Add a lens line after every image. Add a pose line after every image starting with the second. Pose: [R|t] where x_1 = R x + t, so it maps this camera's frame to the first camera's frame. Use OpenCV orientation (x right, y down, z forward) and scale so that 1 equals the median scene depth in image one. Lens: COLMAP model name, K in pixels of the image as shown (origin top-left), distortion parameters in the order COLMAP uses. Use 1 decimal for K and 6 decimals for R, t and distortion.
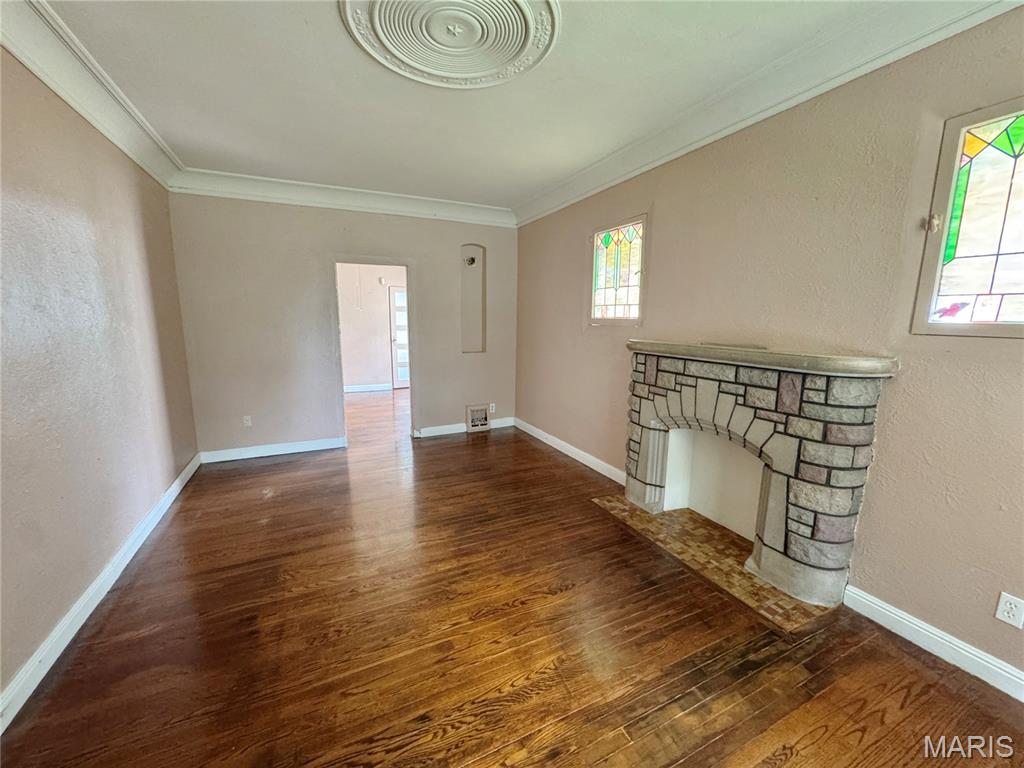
lens RADIAL K [[412.8, 0, 514.0], [0, 412.8, 384.0], [0, 0, 1]] dist [-0.003473, 0.000264]
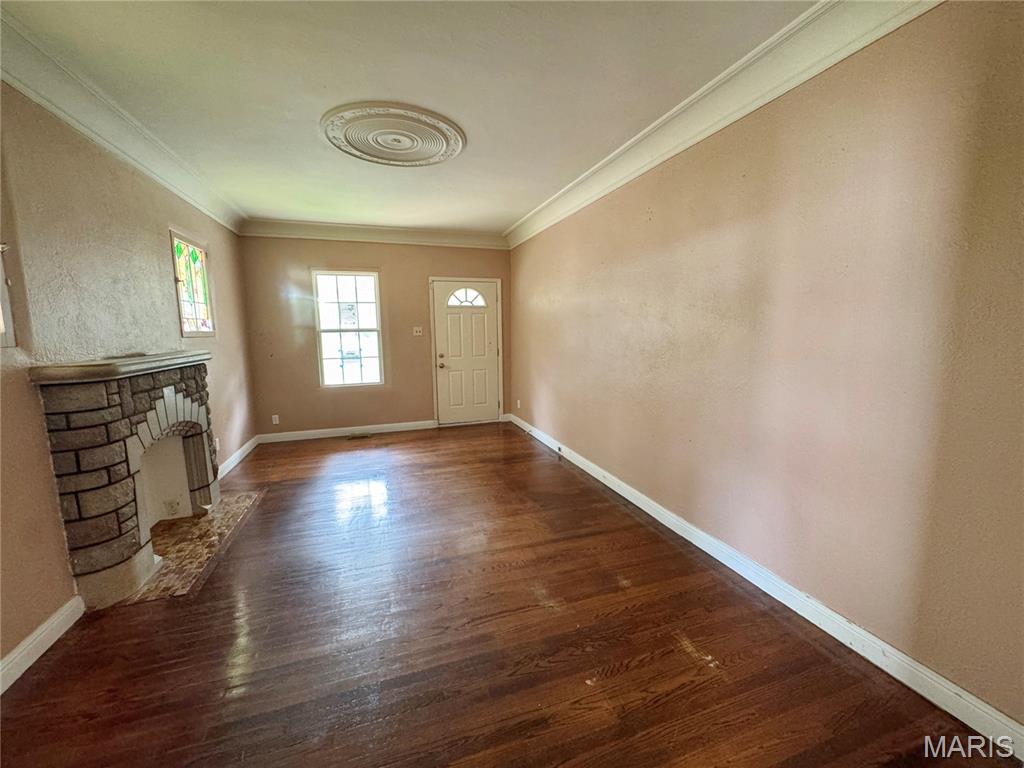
lens RADIAL K [[412.8, 0, 511.5], [0, 412.8, 384.3], [0, 0, 1]] dist [-0.003473, 0.000264]
pose [[-0.990983, -0.004920, 0.133900, -0.522252], [0.035601, 0.953737, 0.298526, -0.280432], [-0.129174, 0.300601, -0.944962, 1.741603]]
